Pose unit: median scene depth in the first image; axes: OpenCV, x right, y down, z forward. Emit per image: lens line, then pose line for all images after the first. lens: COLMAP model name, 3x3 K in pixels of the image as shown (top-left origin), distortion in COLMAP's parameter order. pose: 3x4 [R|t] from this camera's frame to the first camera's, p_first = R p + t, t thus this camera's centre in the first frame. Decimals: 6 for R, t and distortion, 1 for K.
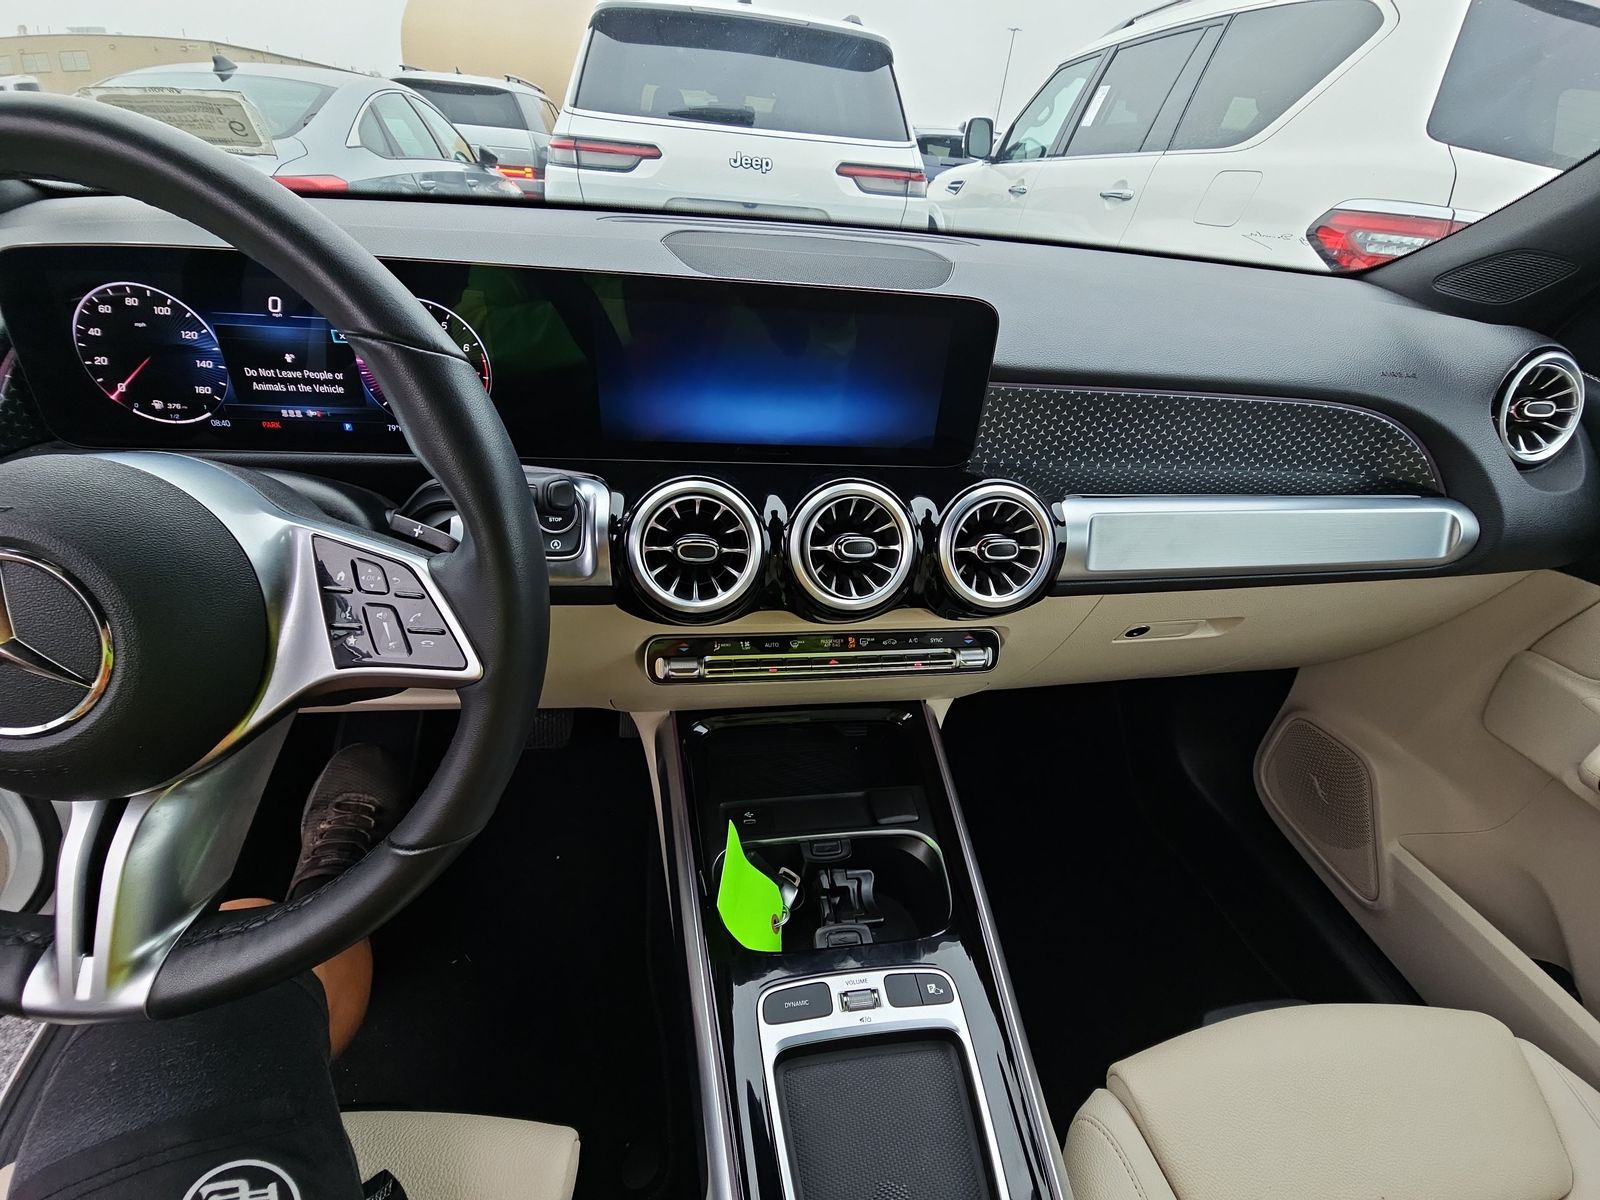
lens RADIAL K [[640.2, 0, 802.7], [0, 640.2, 596.0], [0, 0, 1]] dist [0.019842, -0.012123]
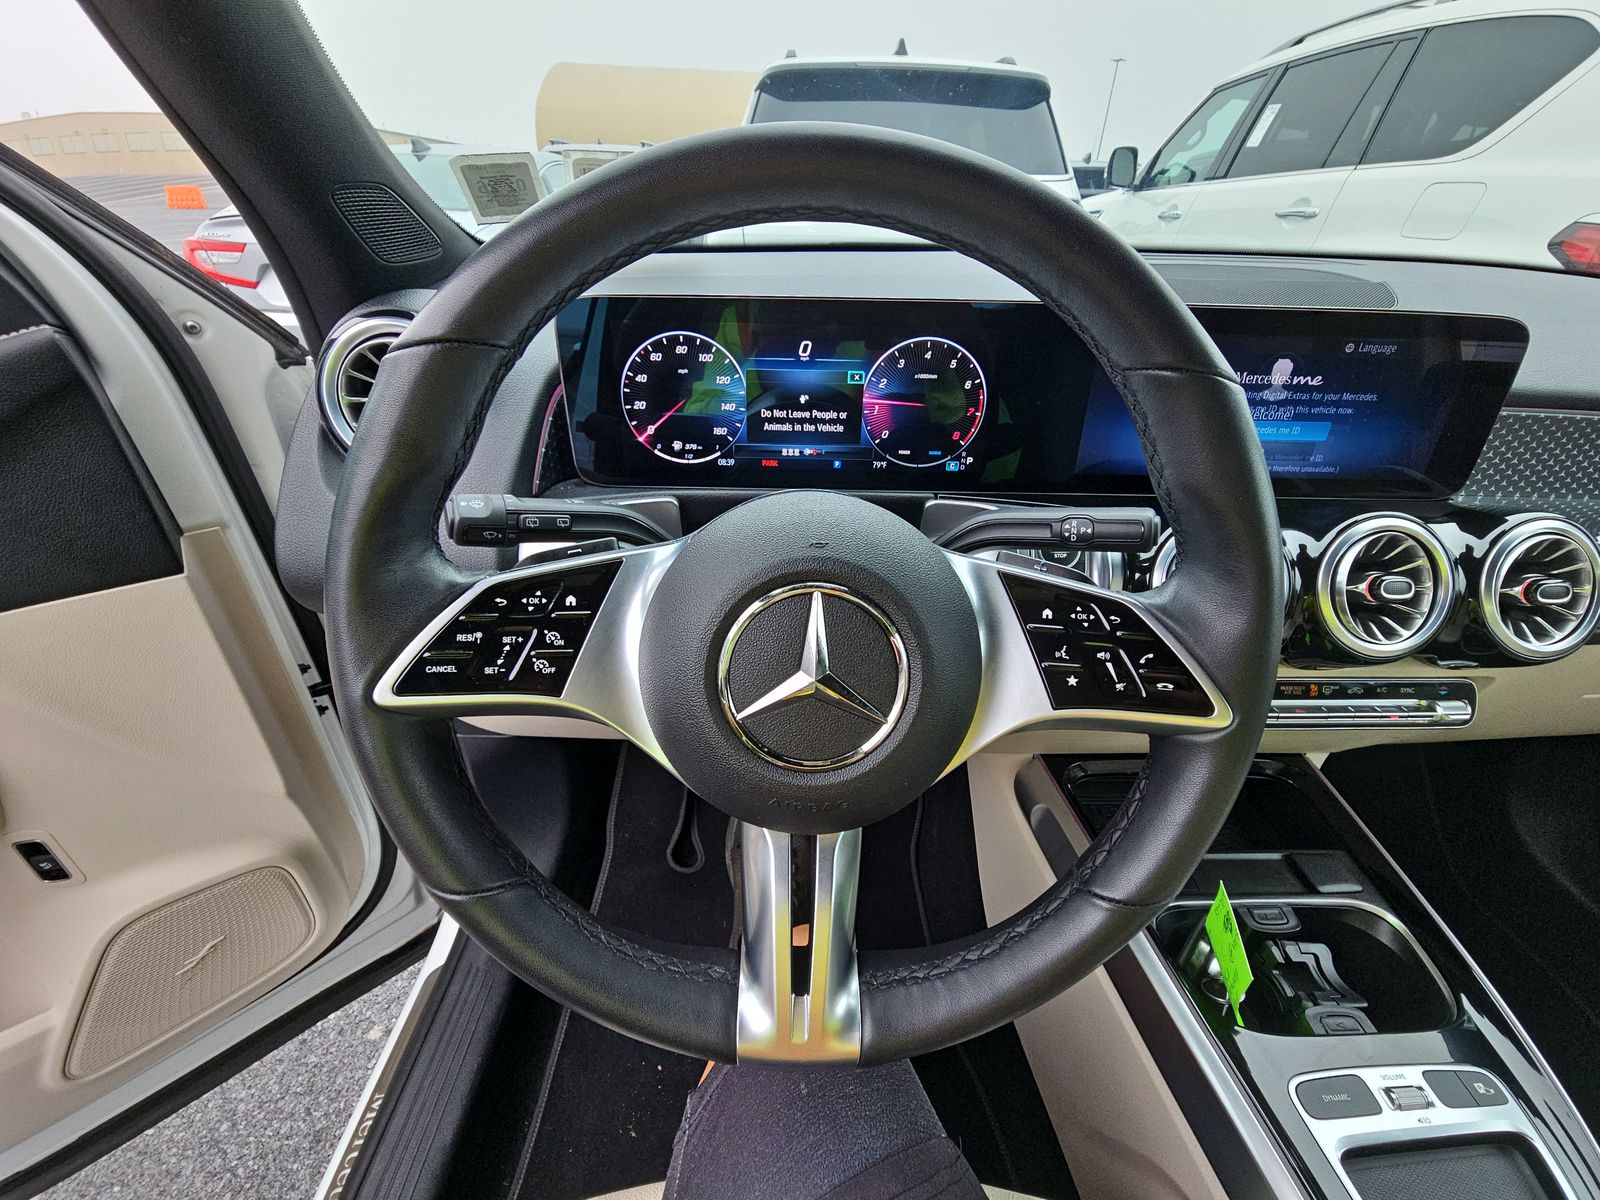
lens RADIAL K [[645.4, 0, 809.8], [0, 645.4, 595.6], [0, 0, 1]] dist [0.007627, -0.005623]
pose [[0.992555, 0.013165, -0.121081, -0.629445], [-0.019197, 0.998625, -0.048786, -0.003281], [0.120272, 0.050747, 0.991443, -0.010365]]
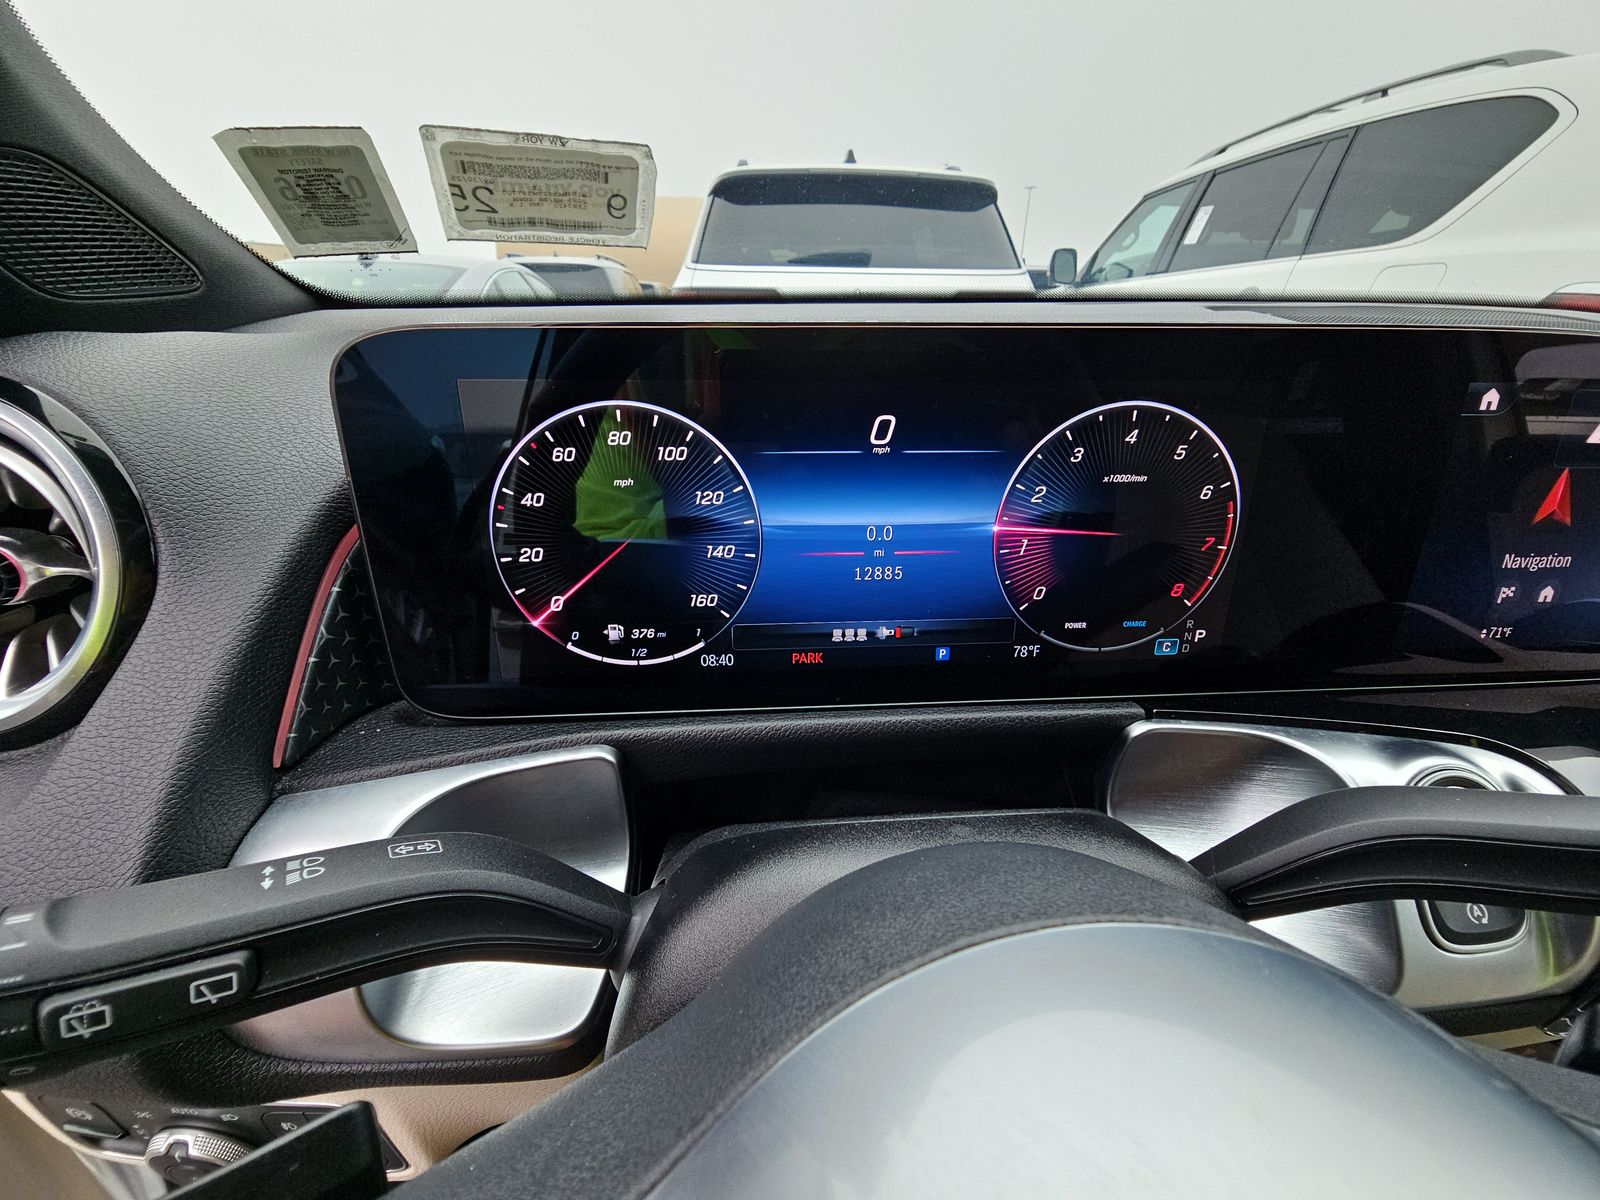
lens RADIAL K [[640.2, 0, 802.7], [0, 640.2, 596.0], [0, 0, 1]] dist [0.019842, -0.012123]
pose [[0.996851, -0.039962, -0.068485, -0.788256], [0.027260, 0.983786, -0.177263, -0.223347], [0.074459, 0.174838, 0.981778, 0.495523]]
